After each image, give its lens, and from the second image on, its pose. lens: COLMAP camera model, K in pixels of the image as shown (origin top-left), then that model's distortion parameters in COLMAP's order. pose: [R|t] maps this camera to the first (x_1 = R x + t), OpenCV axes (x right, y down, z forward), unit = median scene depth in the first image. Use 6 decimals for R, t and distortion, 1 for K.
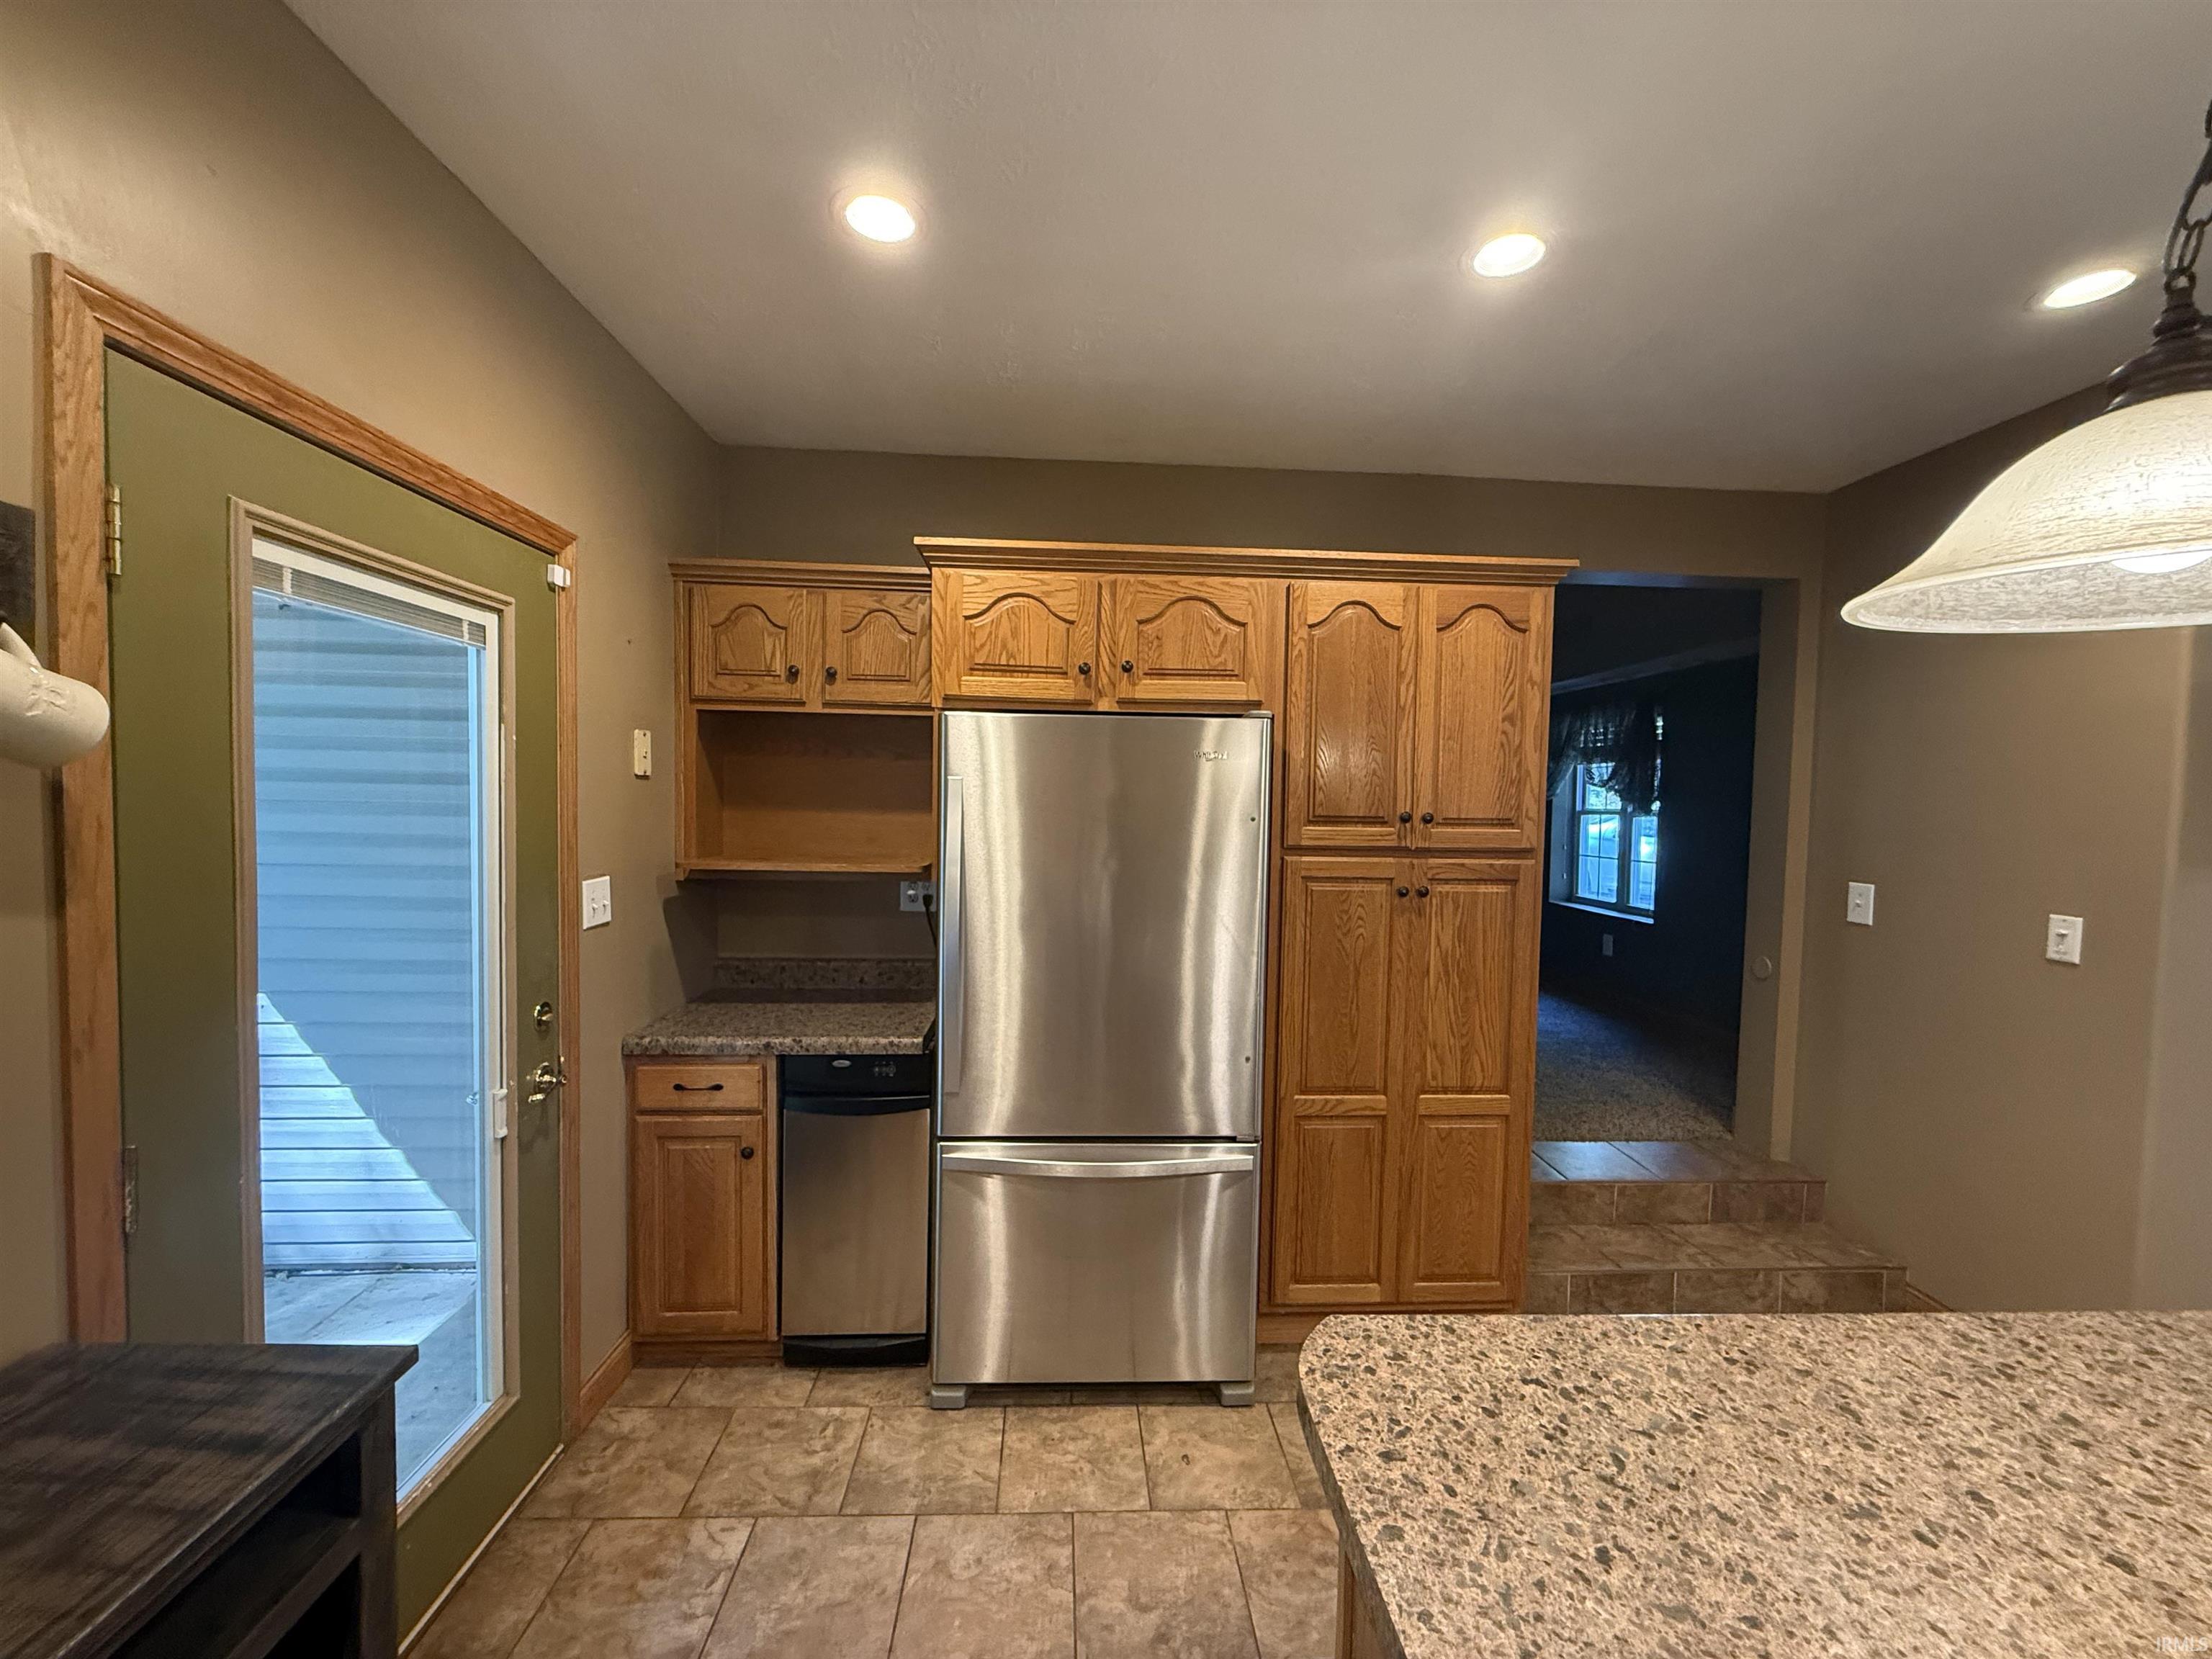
lens RADIAL K [[886.6, 0, 1107.0], [0, 886.6, 826.8], [0, 0, 1]] dist [-0.000040, -0.000072]
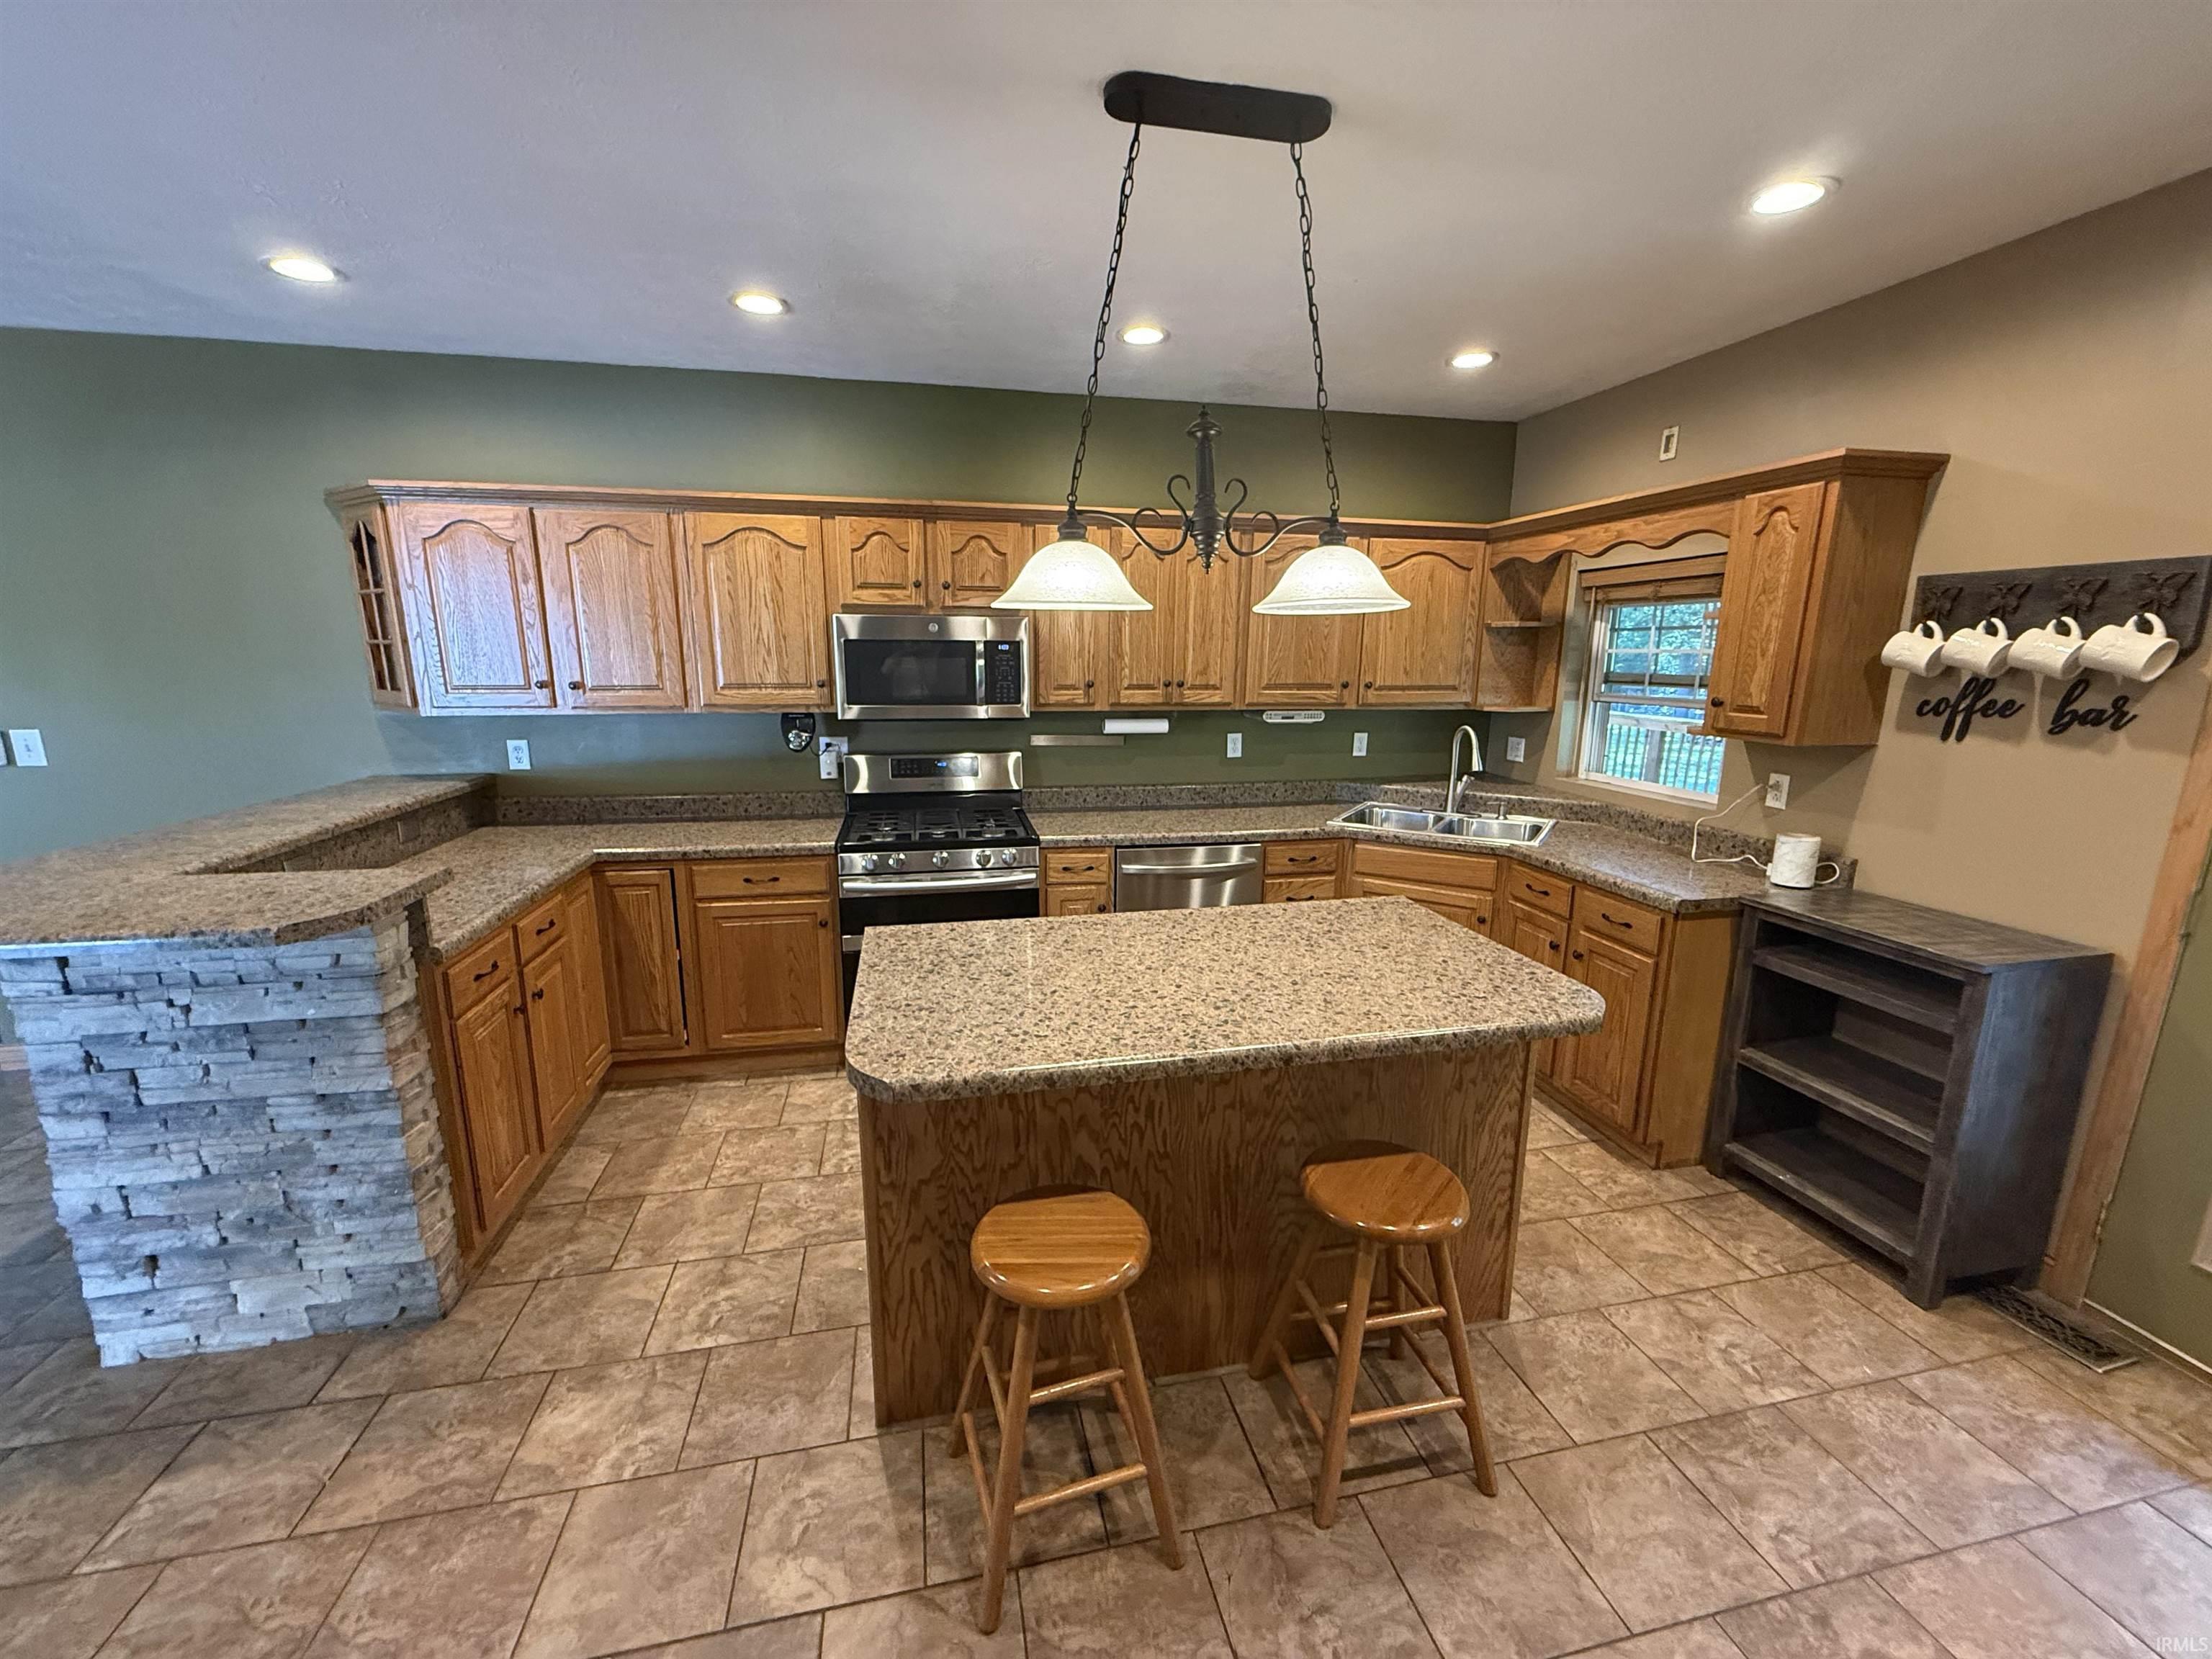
lens RADIAL K [[886.6, 0, 1107.5], [0, 886.6, 832.4], [0, 0, 1]] dist [-0.000040, -0.000072]
pose [[-0.987157, 0.008369, -0.159535, 1.626541], [-0.029750, 0.971528, 0.235051, -0.136662], [0.156960, 0.236778, -0.958801, 2.707166]]
